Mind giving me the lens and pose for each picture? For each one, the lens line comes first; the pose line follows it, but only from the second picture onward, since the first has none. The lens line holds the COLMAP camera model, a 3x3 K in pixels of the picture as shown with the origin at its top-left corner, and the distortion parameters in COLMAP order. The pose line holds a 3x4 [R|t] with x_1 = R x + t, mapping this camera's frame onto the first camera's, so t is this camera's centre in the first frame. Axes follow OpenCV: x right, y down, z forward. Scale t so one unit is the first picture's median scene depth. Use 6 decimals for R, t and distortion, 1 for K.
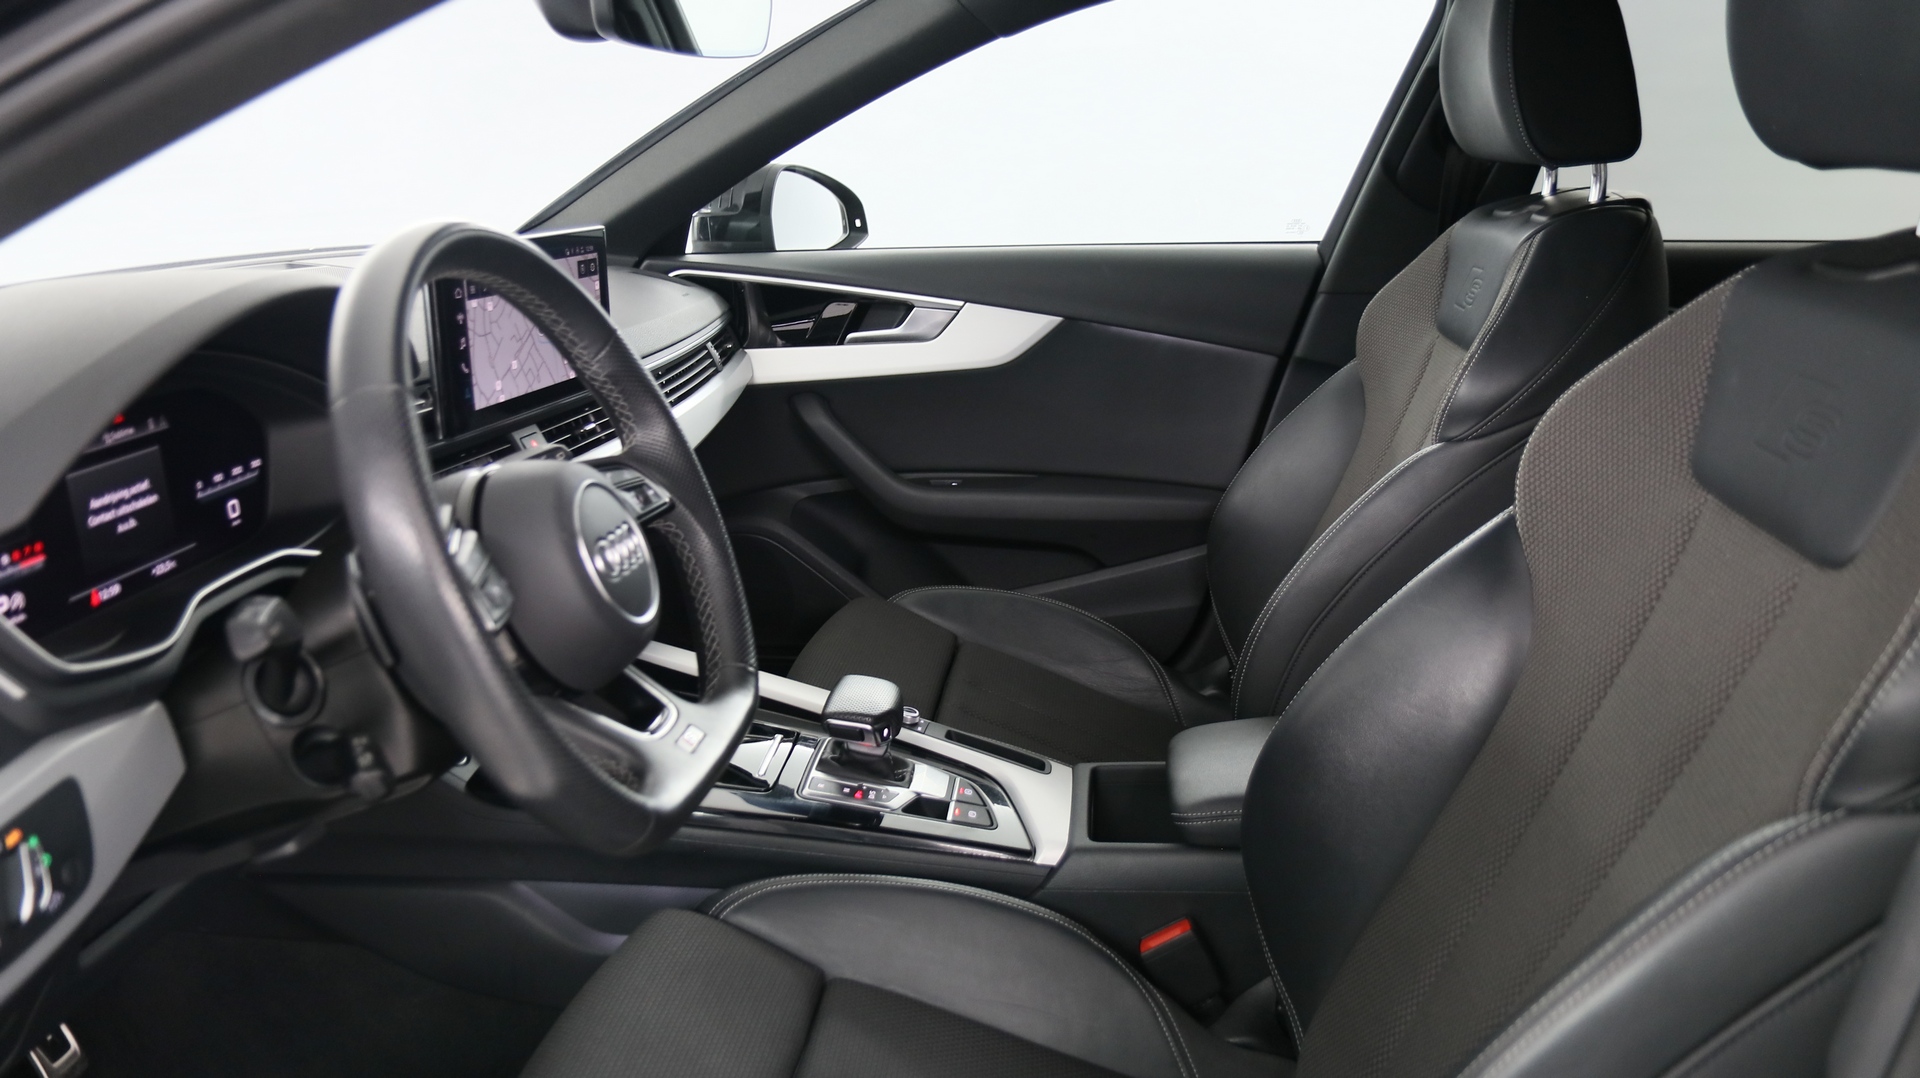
lens RADIAL K [[1446.5, 0, 957.6], [0, 1446.5, 564.7], [0, 0, 1]] dist [-0.033897, 0.015412]
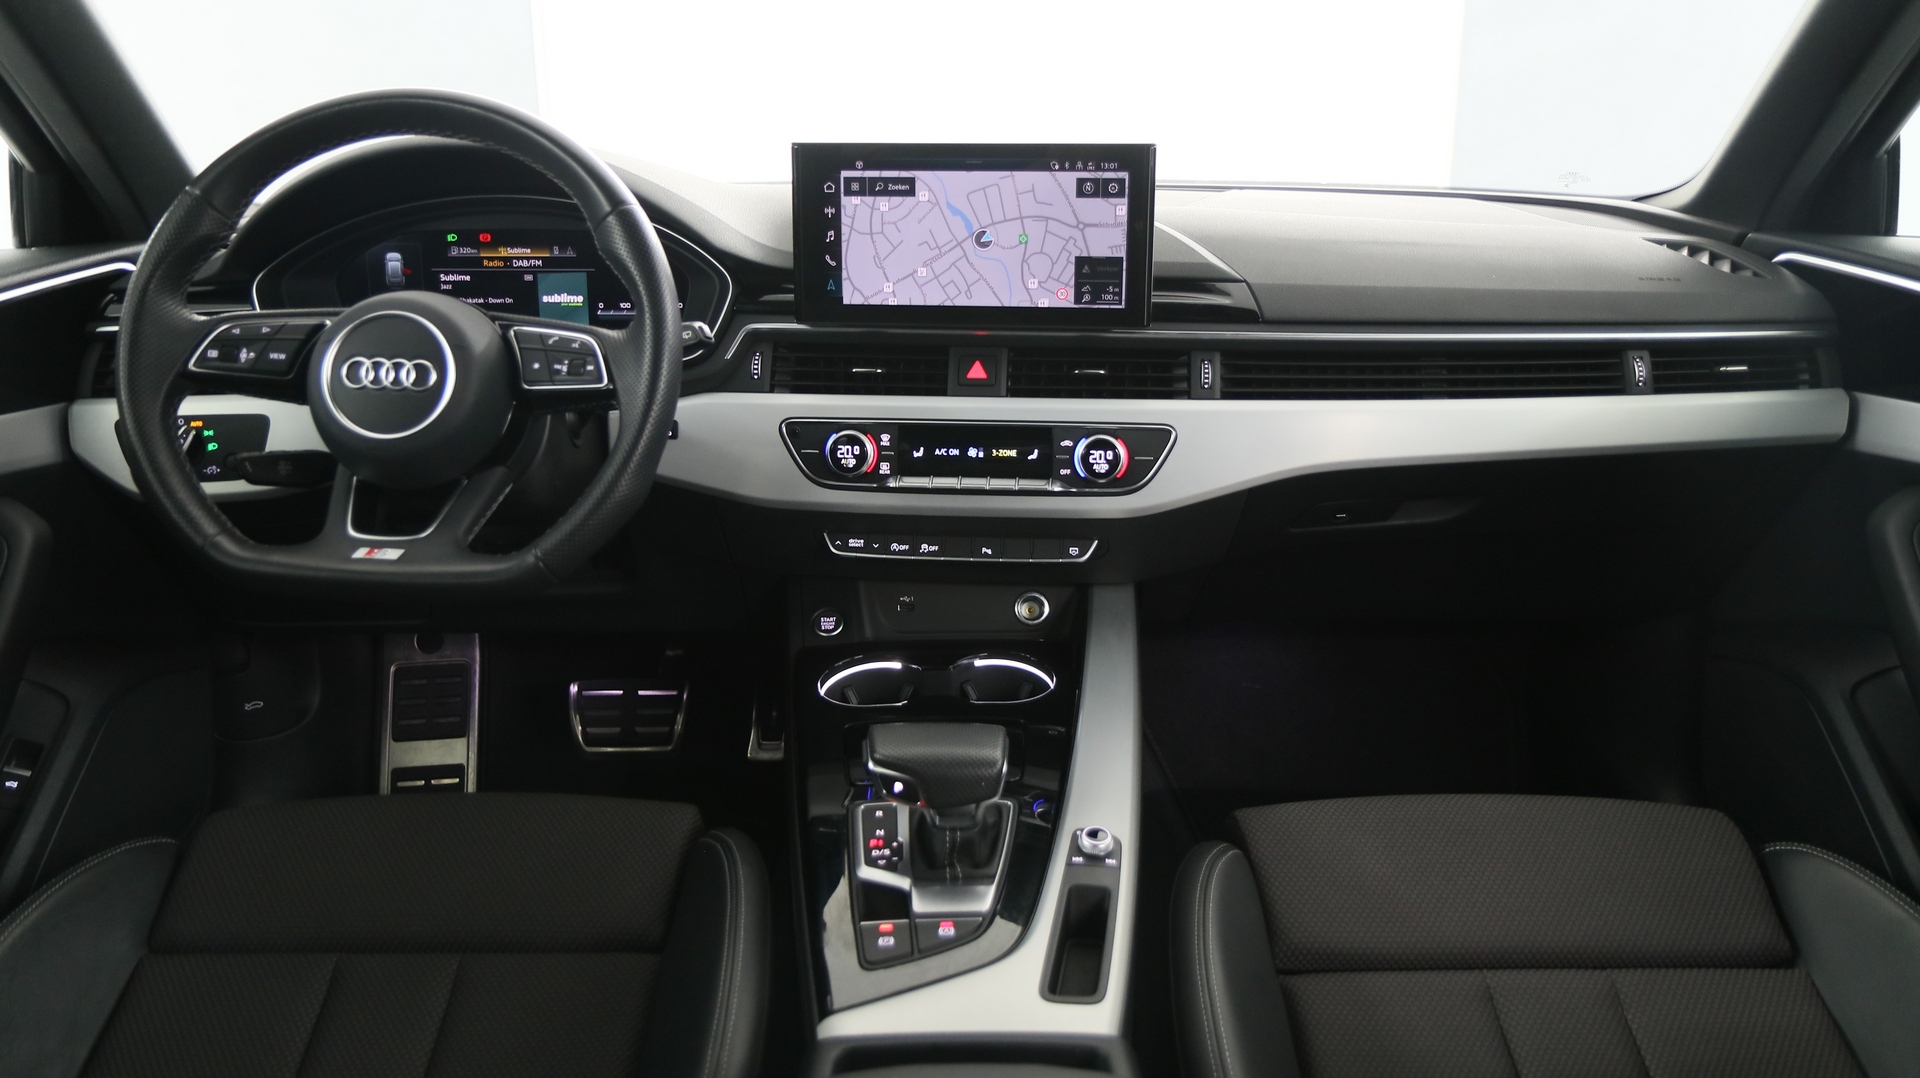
lens RADIAL K [[1446.5, 0, 952.5], [0, 1446.5, 540.2], [0, 0, 1]] dist [-0.033897, 0.015412]
pose [[0.107125, 0.258200, -0.960134, 0.708044], [-0.284267, 0.933333, 0.219276, -0.197255], [0.952741, 0.249445, 0.173381, 0.932025]]
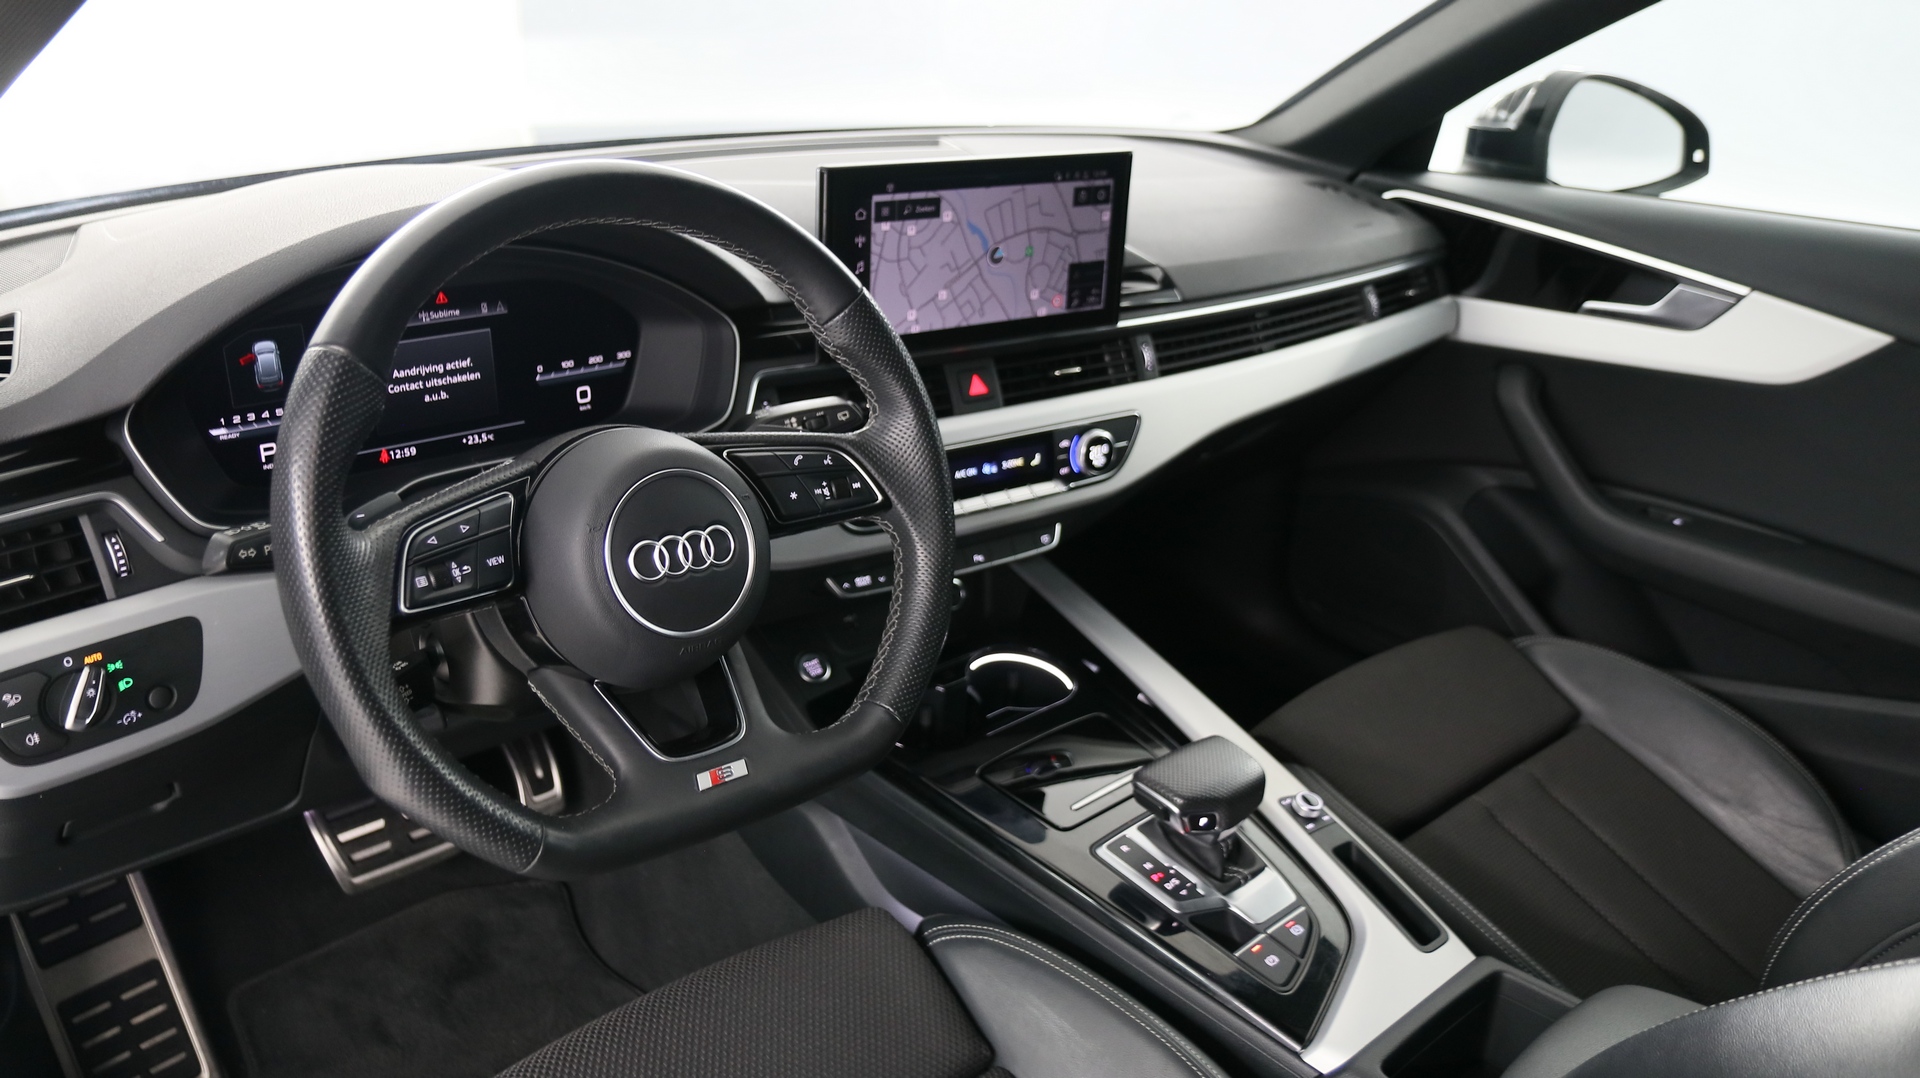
lens RADIAL K [[1446.5, 0, 943.2], [0, 1446.5, 544.6], [0, 0, 1]] dist [-0.033897, 0.015412]
pose [[0.732075, 0.289690, -0.616559, 0.323558], [-0.229975, 0.957039, 0.176602, -0.155411], [0.641231, 0.012507, 0.767246, 0.302651]]
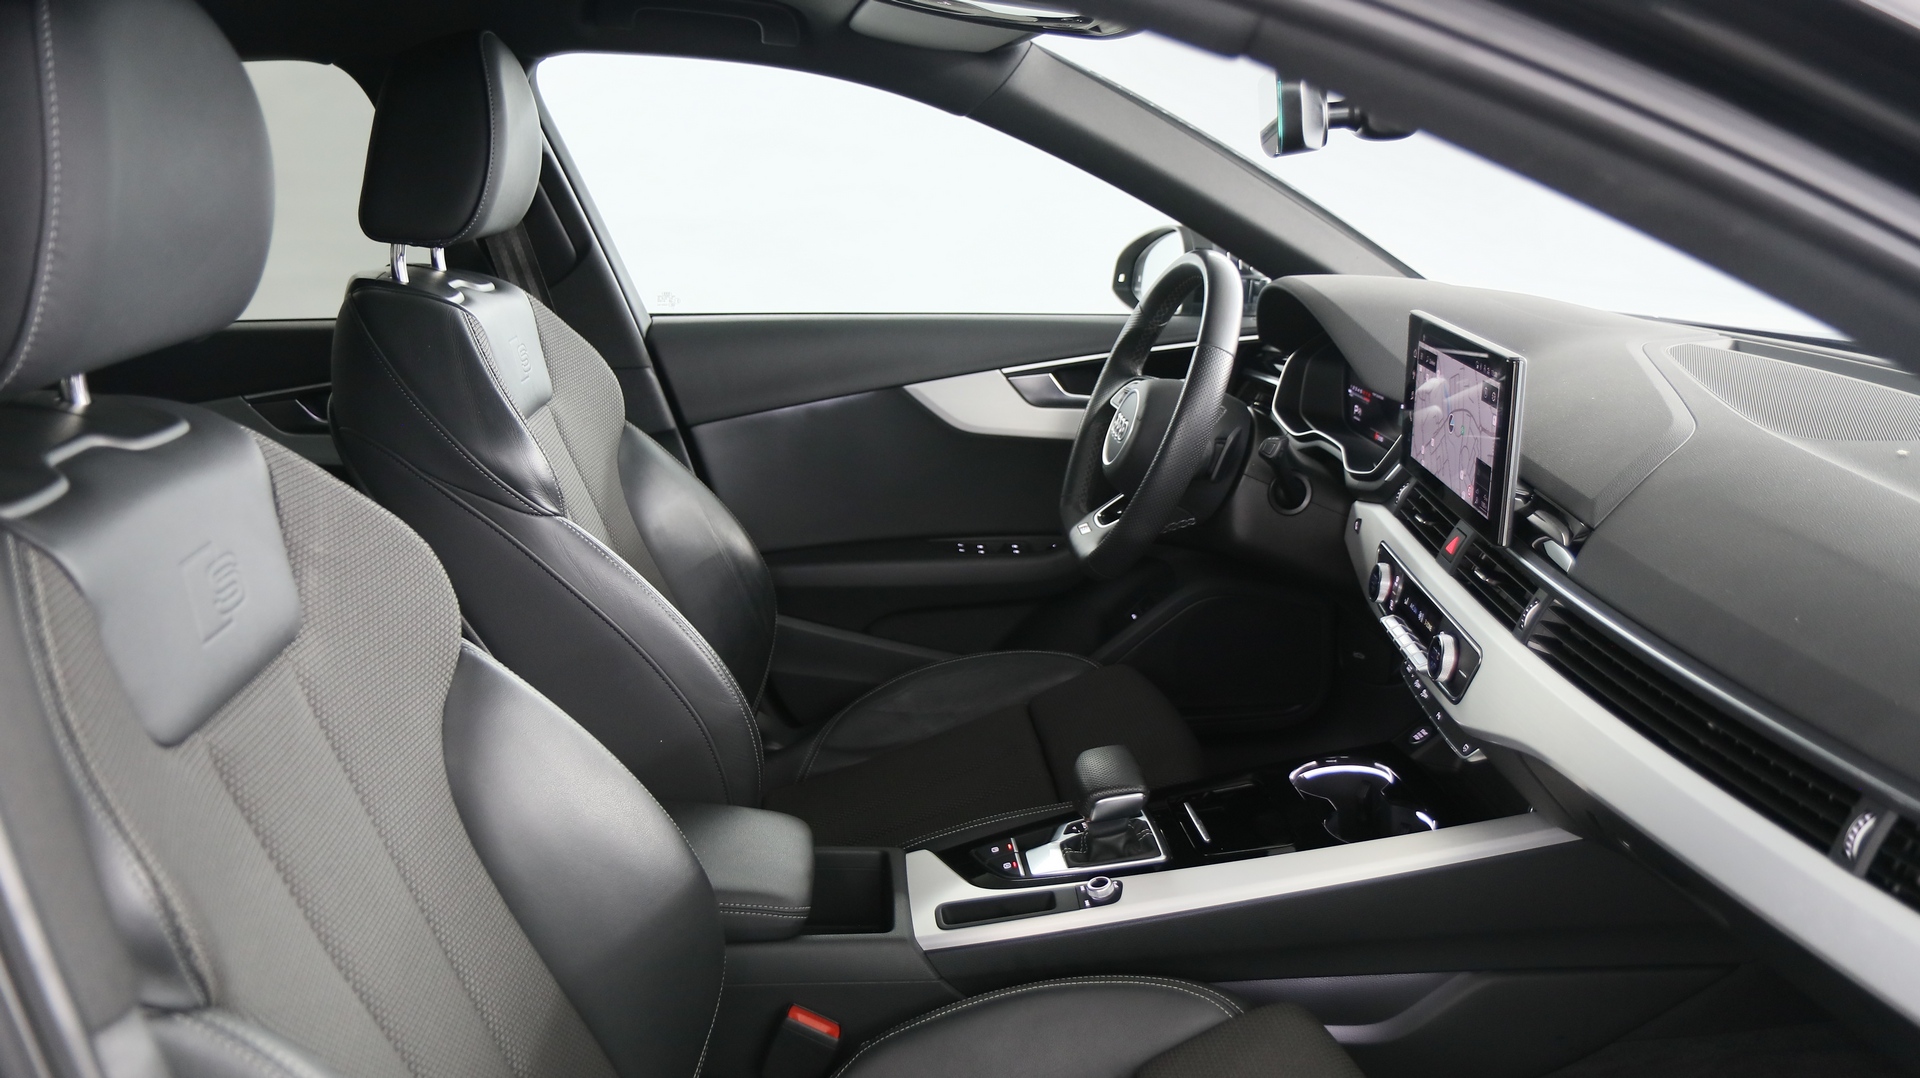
lens RADIAL K [[1446.5, 0, 951.4], [0, 1446.5, 547.4], [0, 0, 1]] dist [-0.033897, 0.015412]
pose [[-0.984813, 0.057760, -0.163727, 0.225458], [-0.038743, 0.846145, 0.531543, -0.645853], [0.169238, 0.529814, -0.831057, 1.933347]]
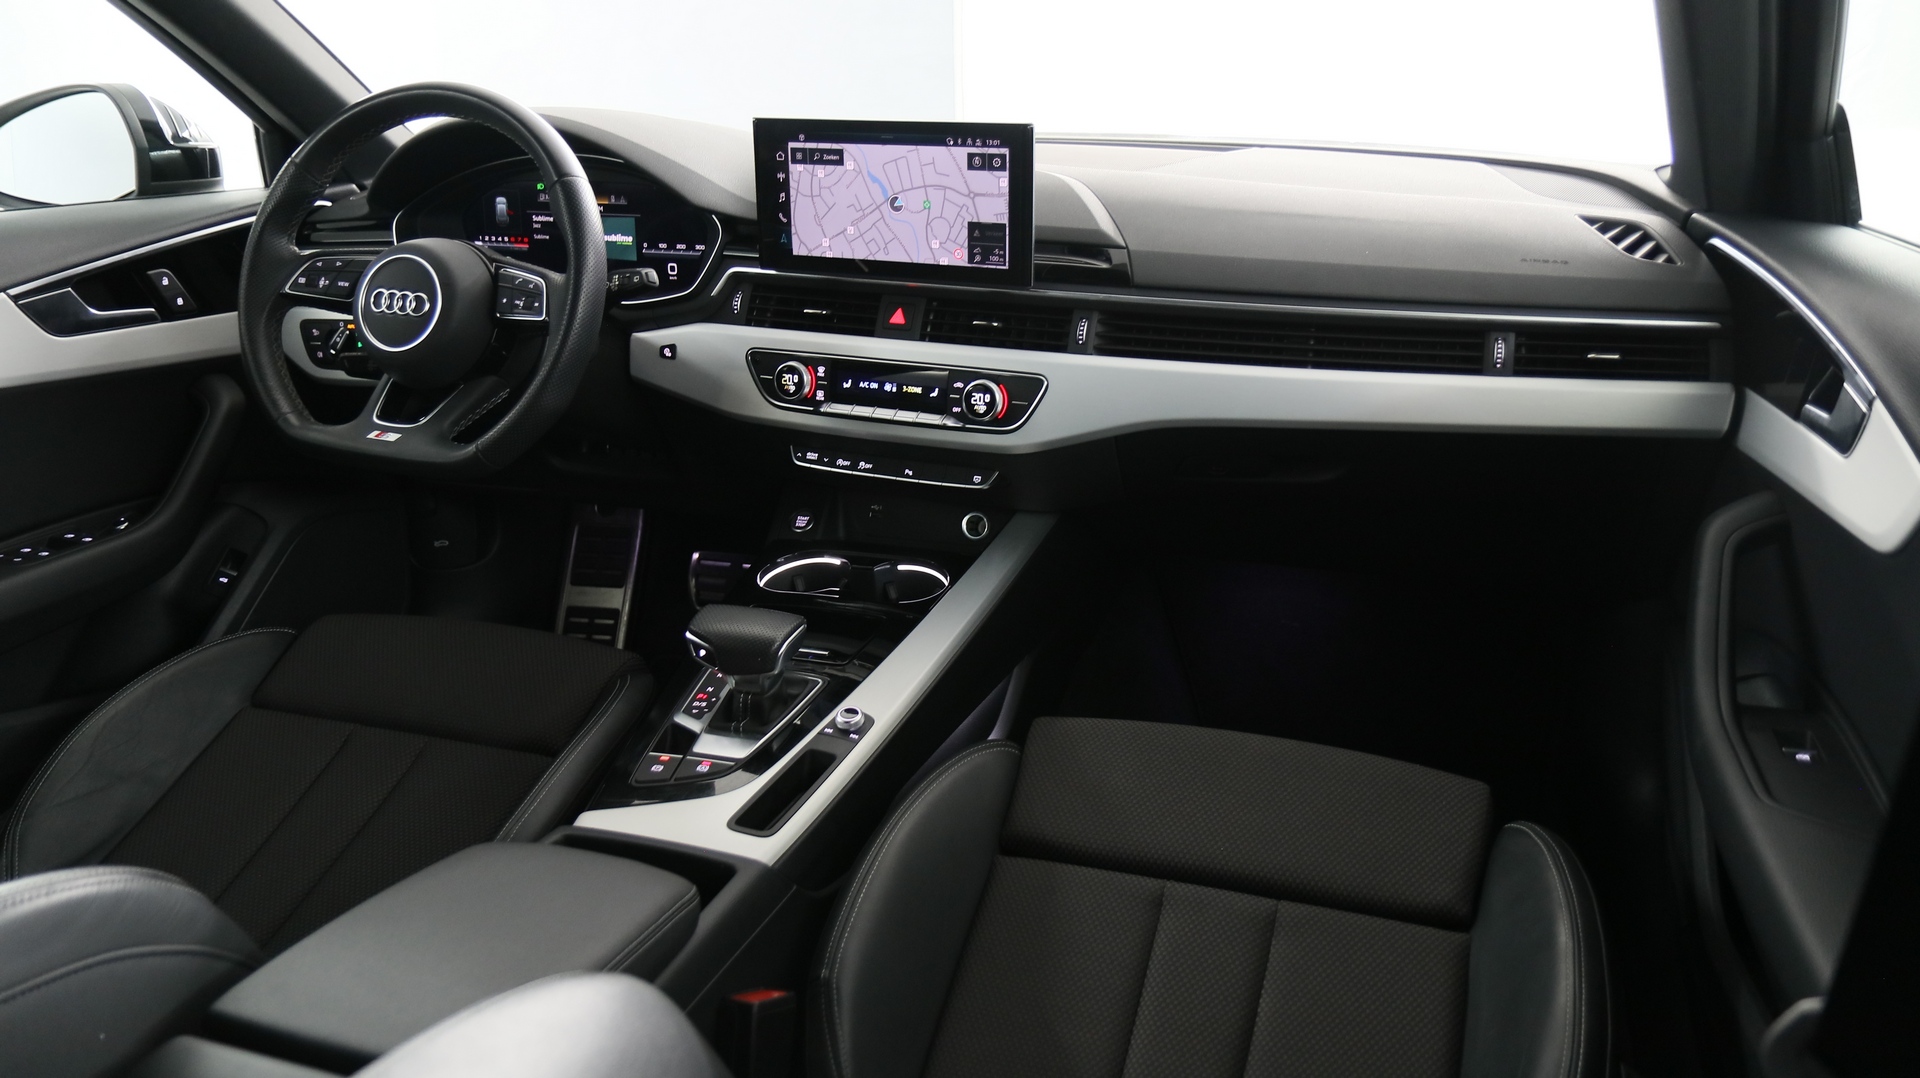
lens RADIAL K [[1446.5, 0, 962.4], [0, 1446.5, 552.7], [0, 0, 1]] dist [-0.033897, 0.015412]
pose [[-0.224409, 0.327101, -0.917957, 0.839921], [-0.272572, 0.883315, 0.381391, -0.388839], [0.935599, 0.335797, -0.109065, 1.346463]]
